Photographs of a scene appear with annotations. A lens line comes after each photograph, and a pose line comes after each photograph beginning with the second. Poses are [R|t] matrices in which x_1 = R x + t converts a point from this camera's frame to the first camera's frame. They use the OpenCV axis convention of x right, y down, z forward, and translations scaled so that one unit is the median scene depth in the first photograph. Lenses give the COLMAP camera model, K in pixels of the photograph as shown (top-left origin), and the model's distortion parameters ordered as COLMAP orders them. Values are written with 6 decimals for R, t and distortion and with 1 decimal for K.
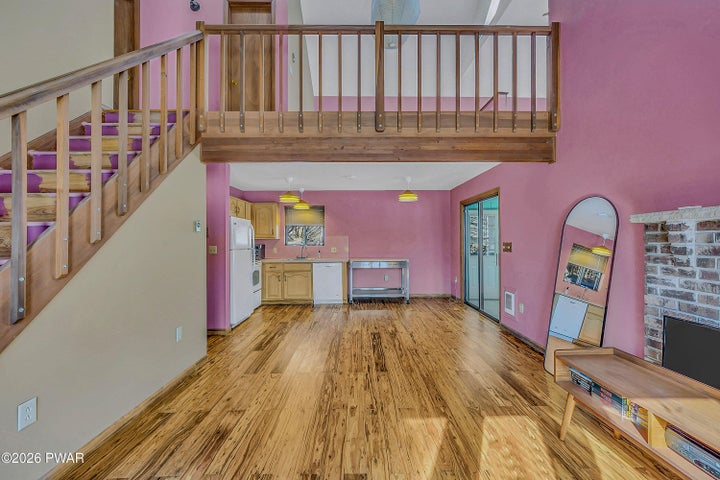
lens RADIAL K [[327.2, 0, 360.0], [0, 327.2, 240.0], [0, 0, 1]] dist [-0.000205, -0.000139]
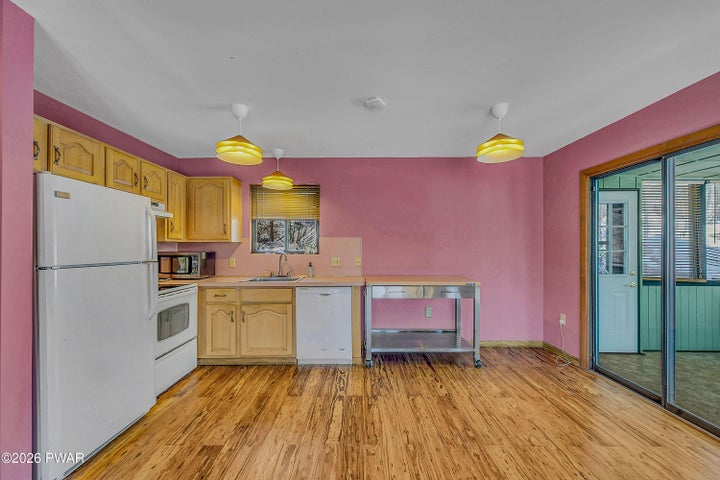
lens RADIAL K [[347.0, 0, 360.0], [0, 347.0, 240.0], [0, 0, 1]] dist [0.000498, 0.000037]
pose [[0.999911, 0.002907, -0.012986, -0.034214], [-0.003095, 0.999890, -0.014495, 0.001640], [0.012943, 0.014534, 0.999811, 0.440925]]
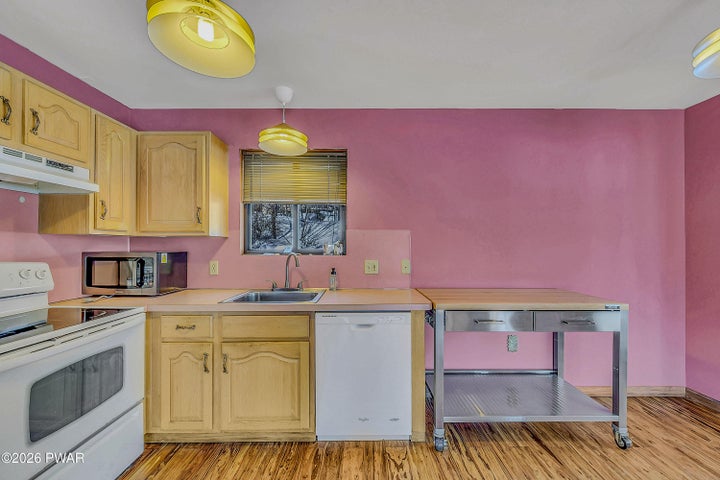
lens RADIAL K [[327.2, 0, 360.0], [0, 327.2, 240.0], [0, 0, 1]] dist [-0.000205, -0.000139]
pose [[0.999982, 0.004095, -0.004489, -0.101090], [-0.004143, 0.999932, -0.010933, 0.004488], [0.004443, 0.010951, 0.999930, 0.689759]]
